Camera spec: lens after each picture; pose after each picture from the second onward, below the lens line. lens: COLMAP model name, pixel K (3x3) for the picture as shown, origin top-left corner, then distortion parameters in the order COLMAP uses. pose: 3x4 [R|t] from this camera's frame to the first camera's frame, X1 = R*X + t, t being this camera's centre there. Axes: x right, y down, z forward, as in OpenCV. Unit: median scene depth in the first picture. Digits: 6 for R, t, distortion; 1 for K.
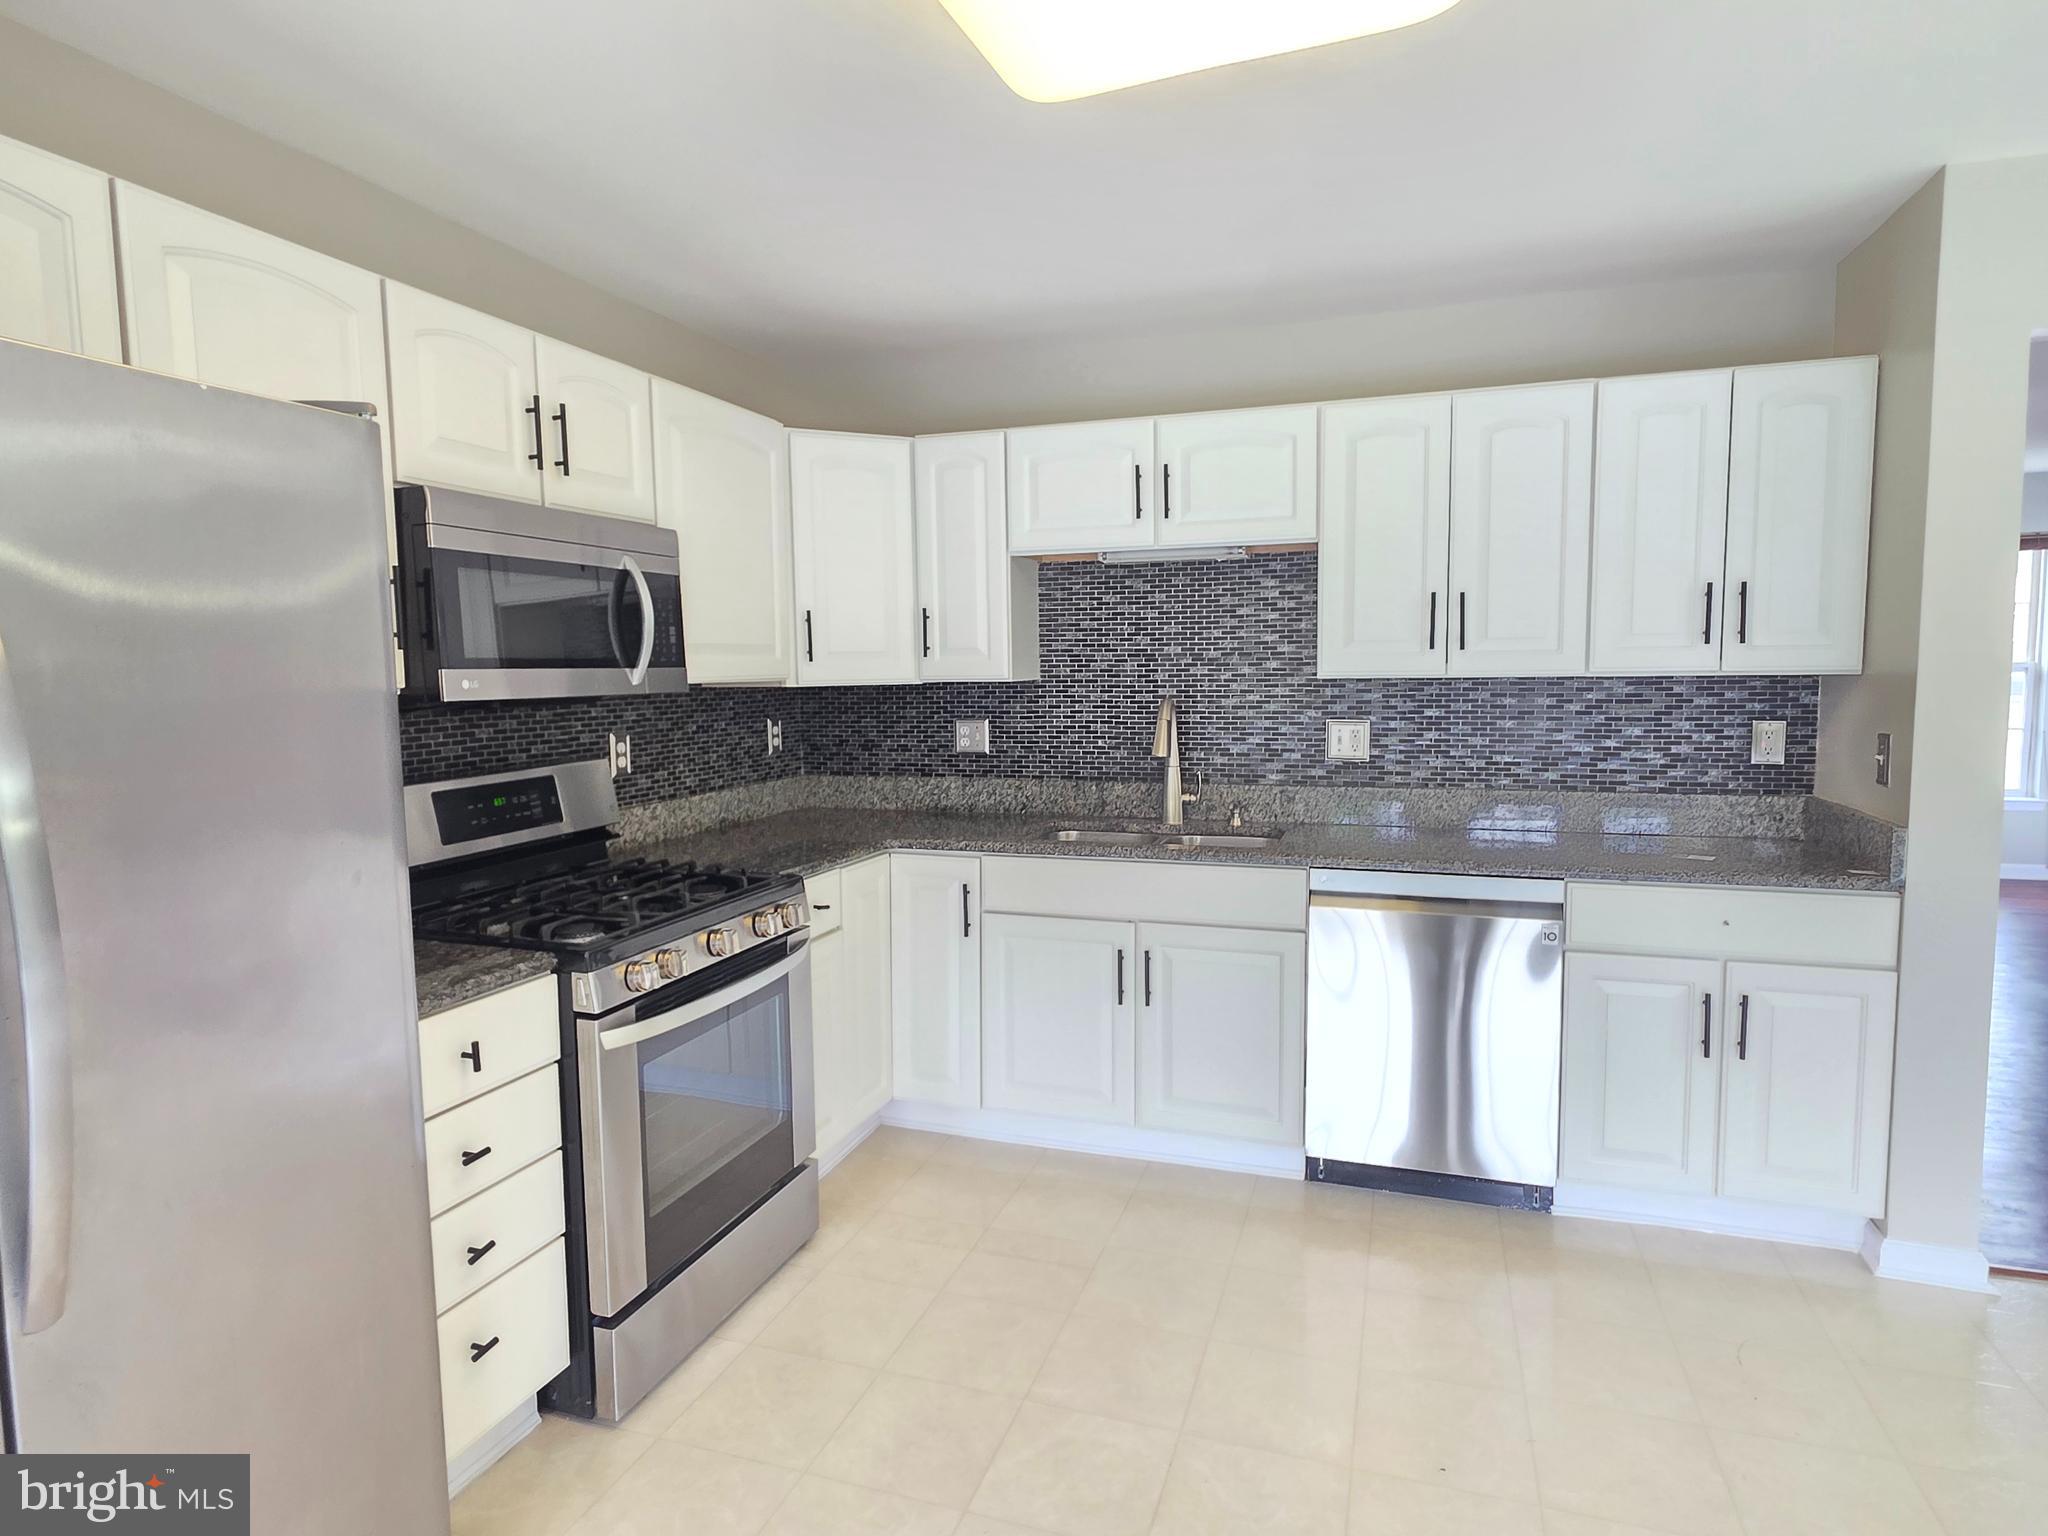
lens RADIAL K [[1153.6, 0, 1017.5], [0, 1153.6, 768.5], [0, 0, 1]] dist [0.005012, 0.000439]
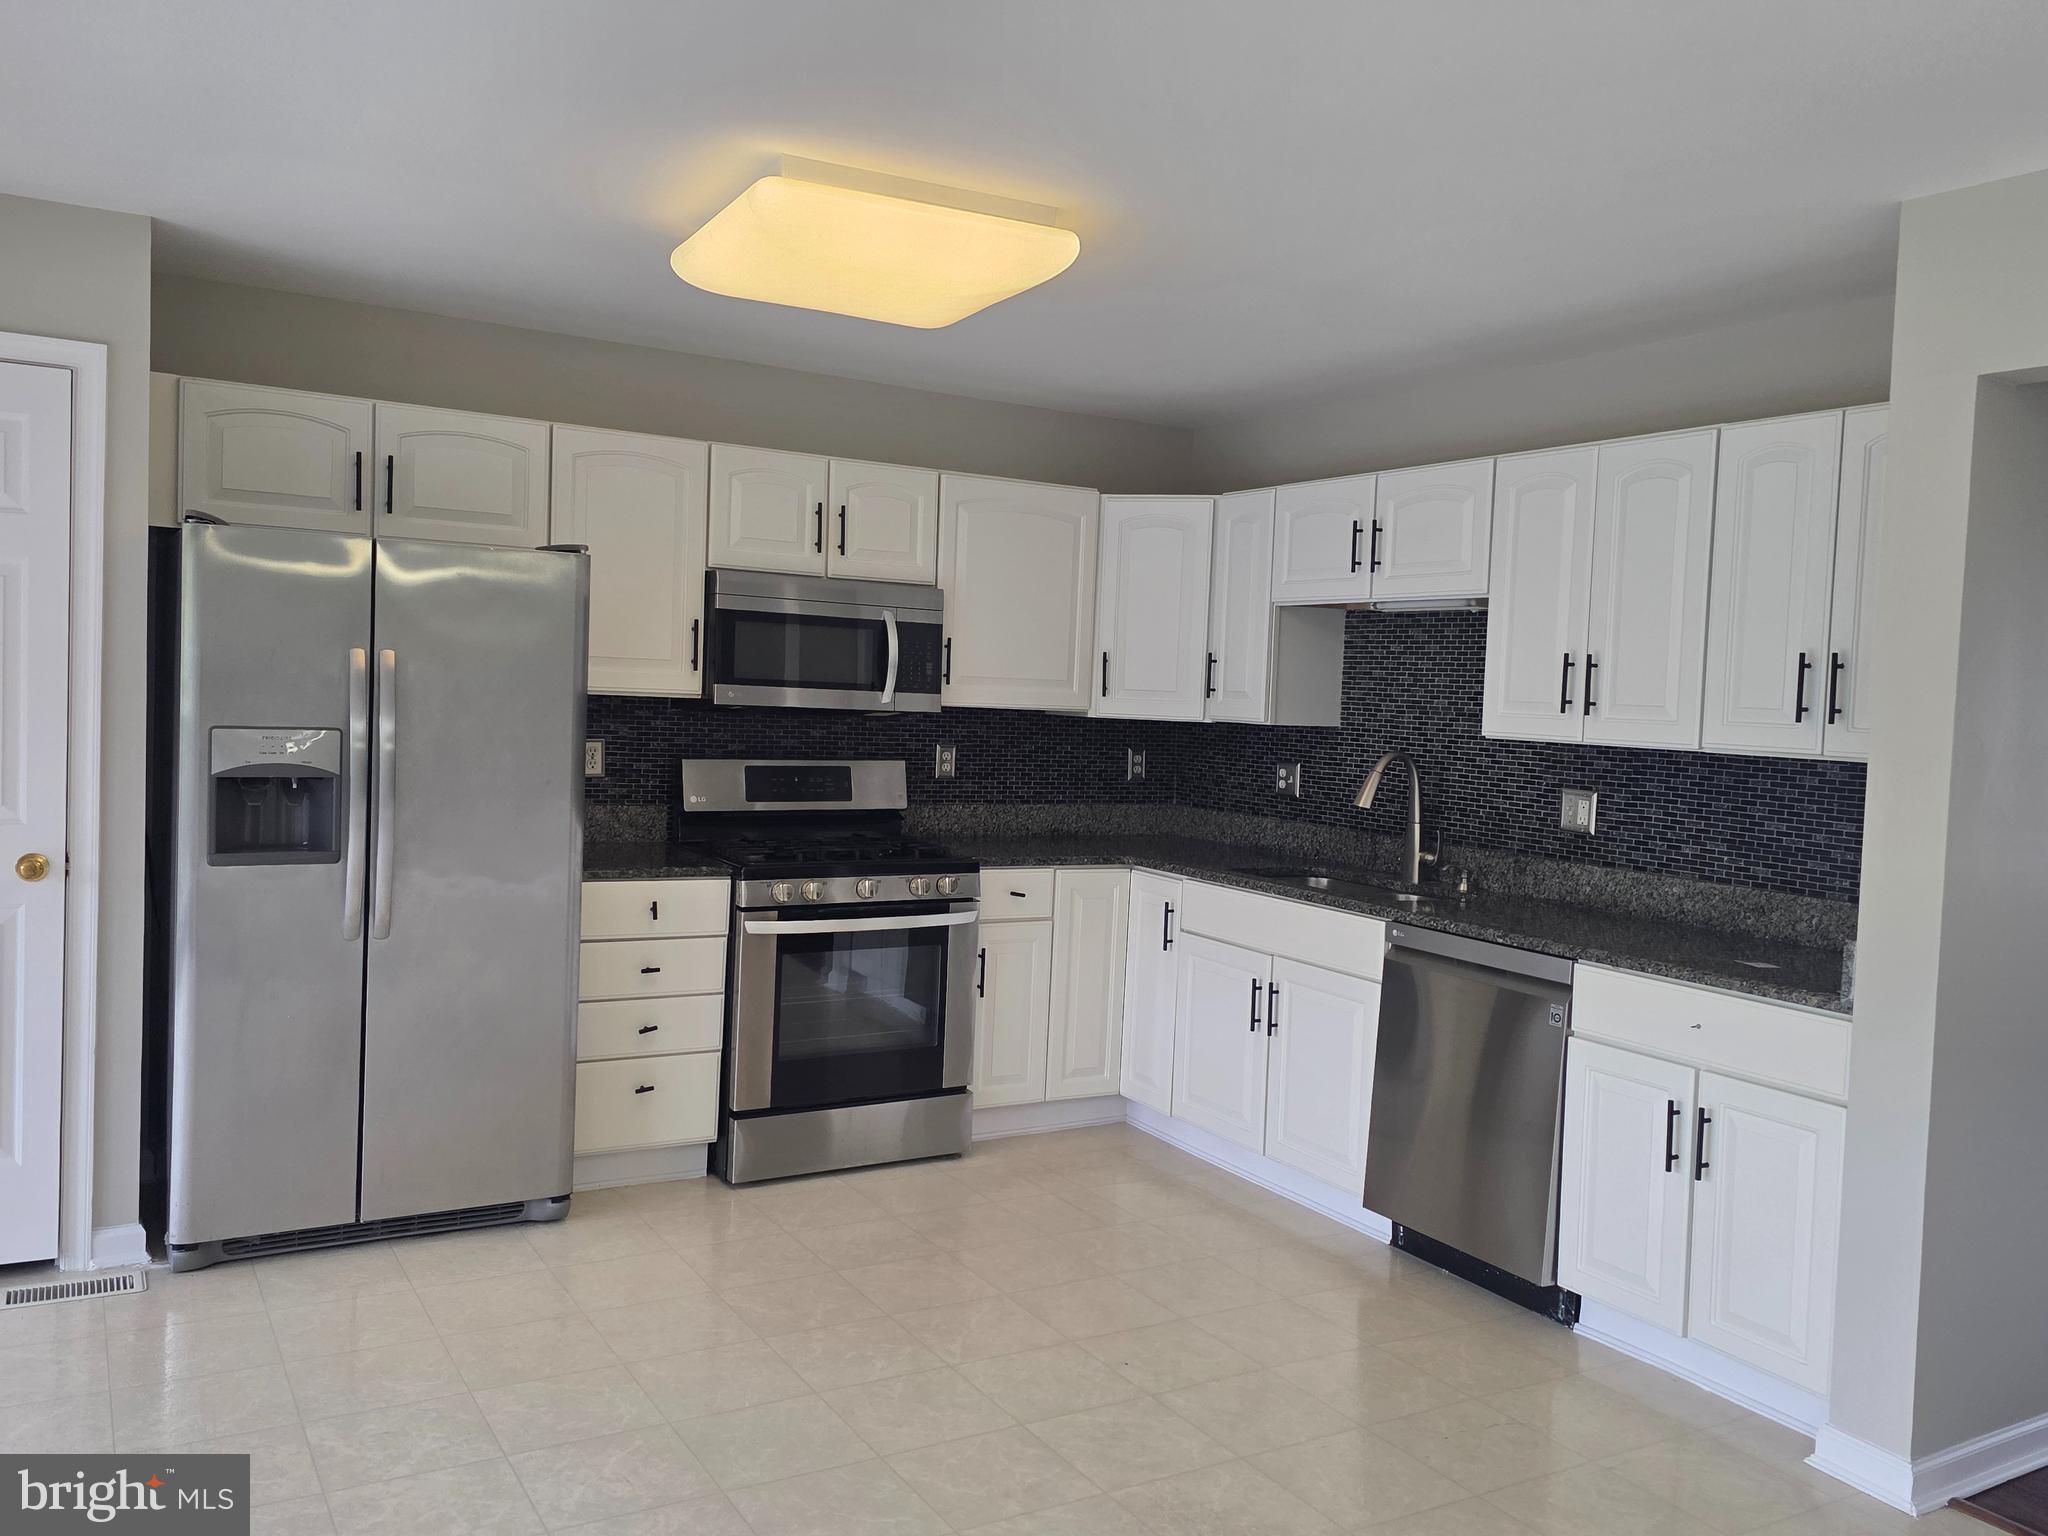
lens RADIAL K [[1609.7, 0, 1022.3], [0, 1609.7, 768.5], [0, 0, 1]] dist [0.065572, -0.034357]
pose [[0.755324, 0.078595, -0.650622, 0.984235], [-0.112035, 0.993654, -0.010031, 0.004720], [0.645705, 0.080469, 0.759335, -0.313646]]
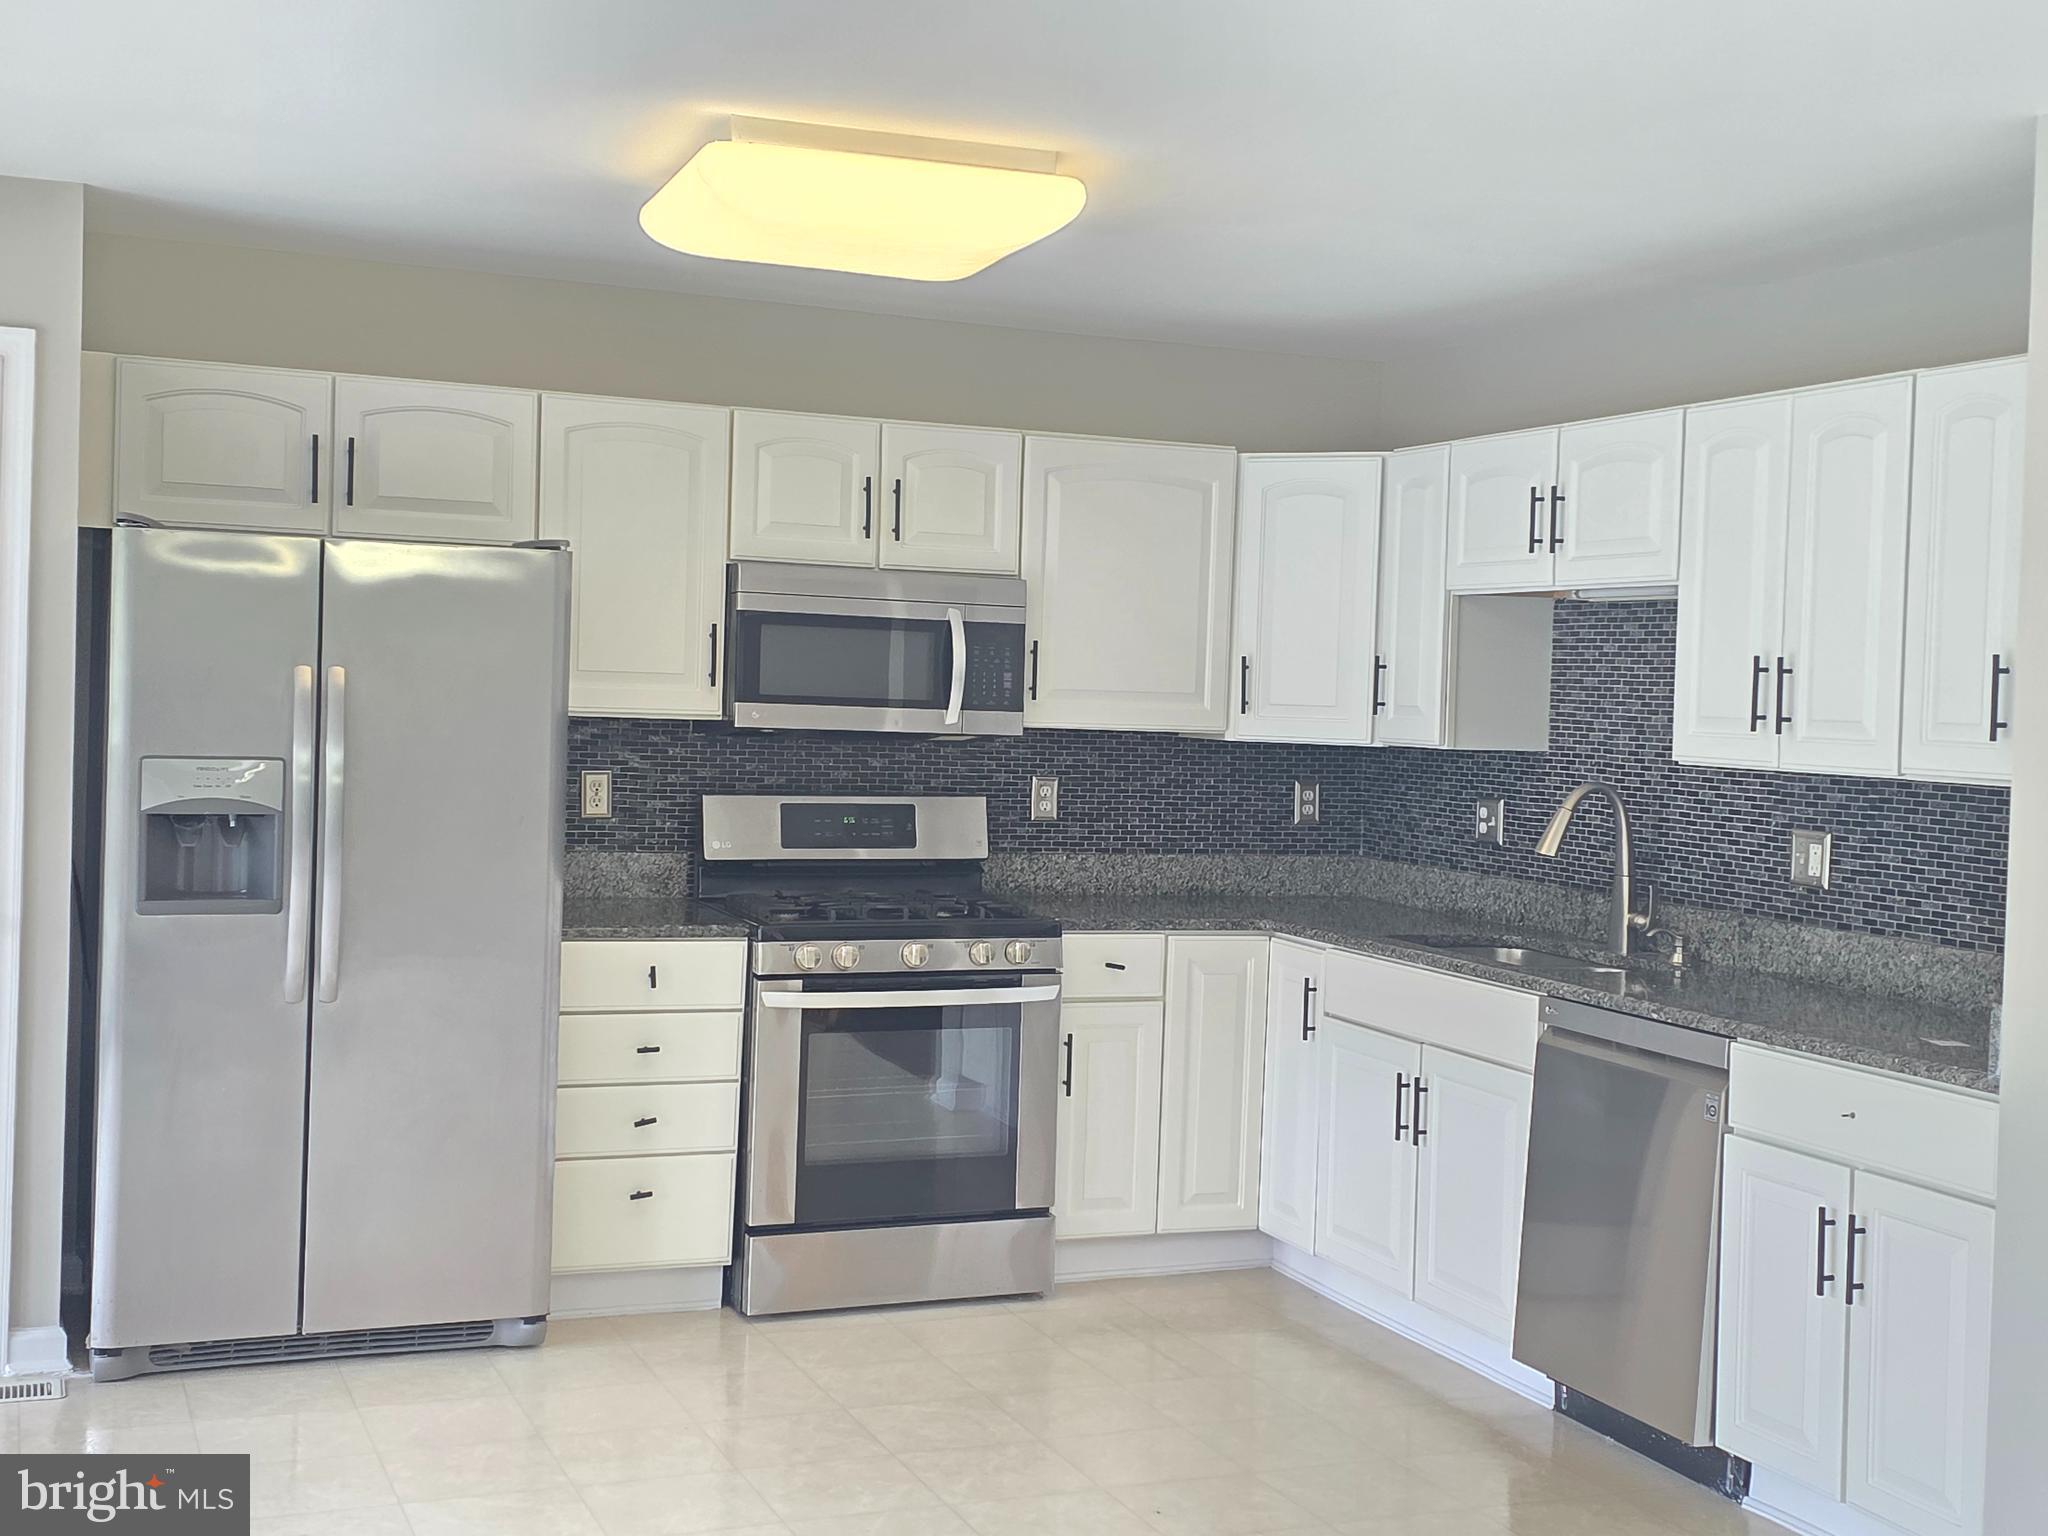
lens RADIAL K [[2445.9, 0, 1036.9], [0, 2445.9, 762.6], [0, 0, 1]] dist [0.094954, 0.000000]
pose [[0.658250, 0.058664, -0.750510, 1.380562], [-0.111029, 0.993622, -0.019713, -0.000865], [0.744567, 0.096304, 0.660565, -0.430689]]
